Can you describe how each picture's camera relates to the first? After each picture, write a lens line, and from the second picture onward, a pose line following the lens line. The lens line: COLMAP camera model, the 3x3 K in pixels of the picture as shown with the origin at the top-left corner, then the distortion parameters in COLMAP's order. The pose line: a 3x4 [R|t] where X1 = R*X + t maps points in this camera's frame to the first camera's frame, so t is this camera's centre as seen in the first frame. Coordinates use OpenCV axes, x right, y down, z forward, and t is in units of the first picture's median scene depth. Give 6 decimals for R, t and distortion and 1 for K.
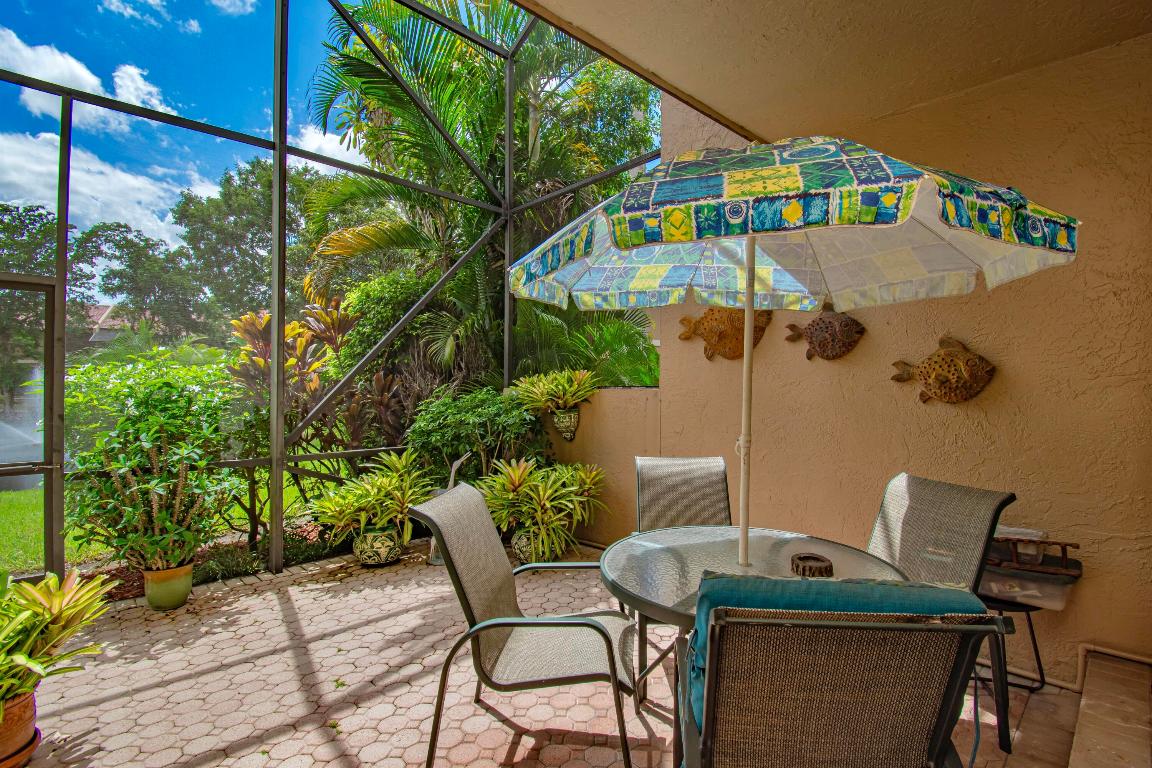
lens RADIAL K [[543.2, 0, 609.0], [0, 543.2, 383.6], [0, 0, 1]] dist [0.001601, -0.017921]
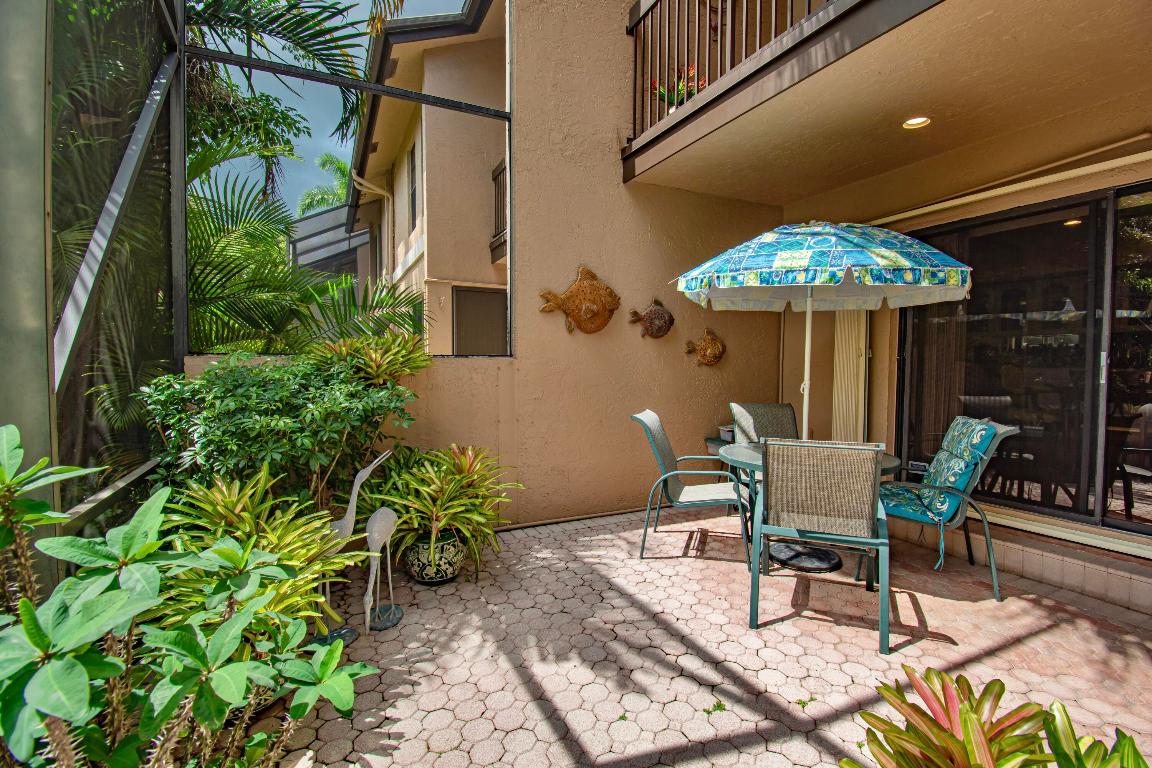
lens RADIAL K [[516.3, 0, 585.3], [0, 516.3, 383.2], [0, 0, 1]] dist [0.018952, -0.029113]
pose [[0.313003, -0.040797, 0.948875, -0.153612], [-0.007685, 0.998935, 0.045484, 0.002288], [-0.949721, -0.021529, 0.312356, 0.112925]]
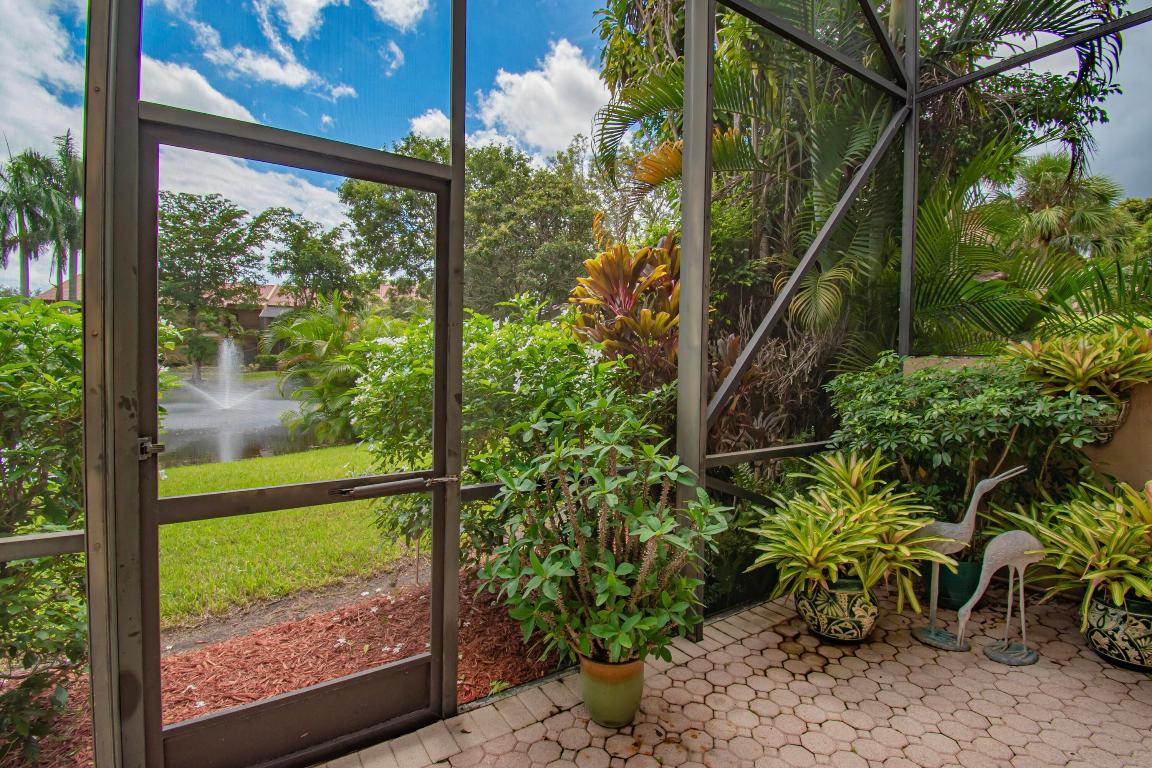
lens RADIAL K [[539.3, 0, 583.5], [0, 539.3, 368.9], [0, 0, 1]] dist [0.029430, -0.032393]
pose [[0.976522, 0.009839, -0.215195, -0.116281], [-0.005218, 0.999744, 0.022029, 0.002147], [0.215356, -0.020389, 0.976323, 0.065647]]
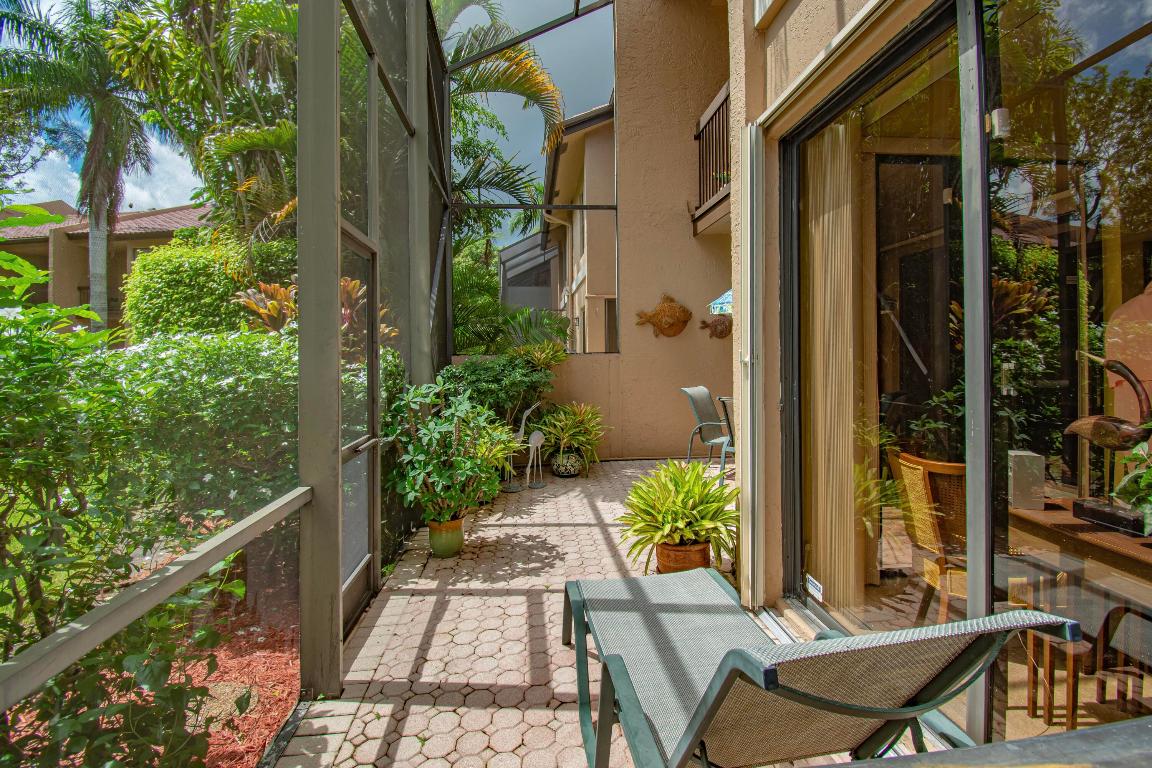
lens RADIAL K [[541.2, 0, 591.7], [0, 541.2, 346.1], [0, 0, 1]] dist [-0.000457, -0.000141]
pose [[0.622578, -0.002957, 0.782552, -0.243073], [0.008824, 0.999956, -0.003242, -0.001781], [-0.782508, 0.008924, 0.622576, 0.010095]]
